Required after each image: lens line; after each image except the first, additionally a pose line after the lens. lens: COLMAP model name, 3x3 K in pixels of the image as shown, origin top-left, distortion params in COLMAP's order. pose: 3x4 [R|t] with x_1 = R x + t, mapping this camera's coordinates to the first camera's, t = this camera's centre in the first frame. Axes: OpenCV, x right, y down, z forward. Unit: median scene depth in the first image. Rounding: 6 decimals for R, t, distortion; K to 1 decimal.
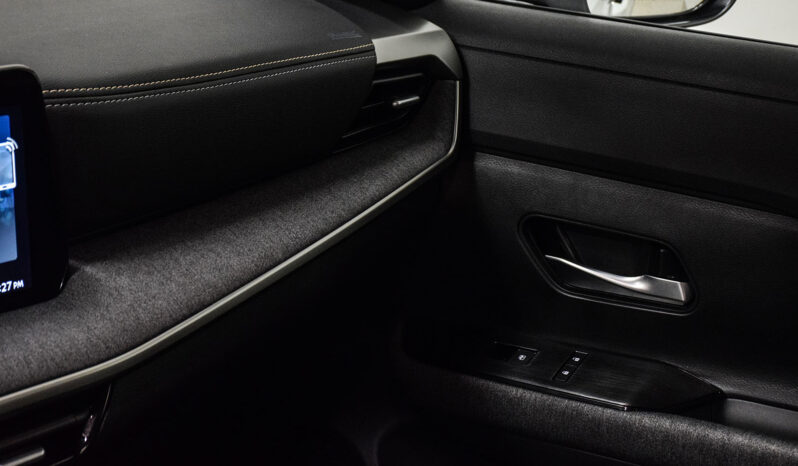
lens RADIAL K [[1680.1, 0, 399.0], [0, 1680.1, 233.0], [0, 0, 1]] dist [-0.028997, -0.087043]
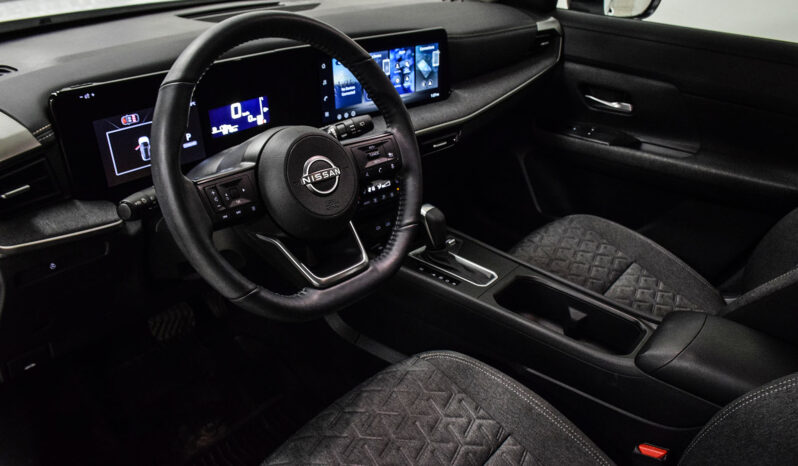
lens RADIAL K [[615.1, 0, 399.0], [0, 615.1, 233.0], [0, 0, 1]] dist [-0.008734, 0.000388]
pose [[0.989421, 0.053506, -0.134843, -0.092005], [-0.025115, 0.978639, 0.204045, 0.040515], [0.142881, -0.198500, 0.969630, -0.217908]]
